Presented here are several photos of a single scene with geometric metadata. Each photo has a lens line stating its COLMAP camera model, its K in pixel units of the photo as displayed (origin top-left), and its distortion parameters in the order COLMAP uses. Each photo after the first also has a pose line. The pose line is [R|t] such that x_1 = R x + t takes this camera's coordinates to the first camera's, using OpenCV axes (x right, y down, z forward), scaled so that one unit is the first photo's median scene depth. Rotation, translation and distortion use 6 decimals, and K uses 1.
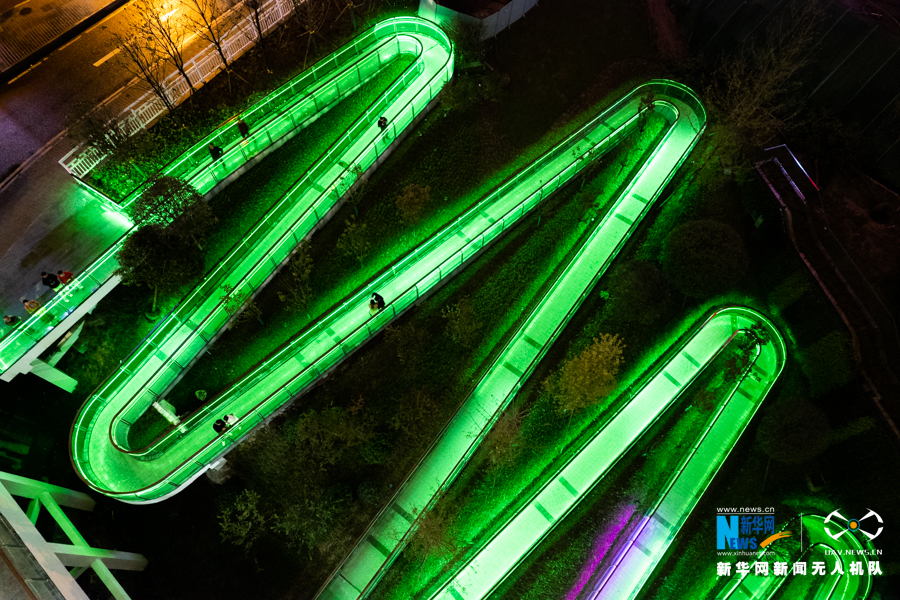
lens RADIAL K [[578.1, 0, 446.0], [0, 578.1, 301.8], [0, 0, 1]] dist [-0.050071, 0.031460]
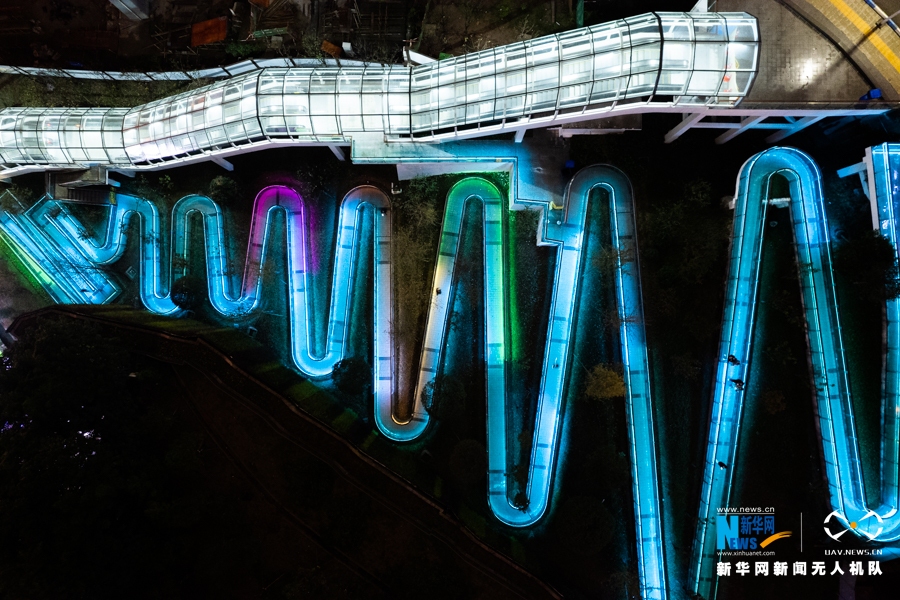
lens RADIAL K [[578.1, 0, 446.0], [0, 578.1, 300.5], [0, 0, 1]] dist [-0.050071, 0.031460]
pose [[-0.756506, 0.653590, 0.022785, 0.372908], [-0.562155, -0.667687, 0.488033, -0.244401], [0.334187, 0.356391, 0.872528, -0.629782]]
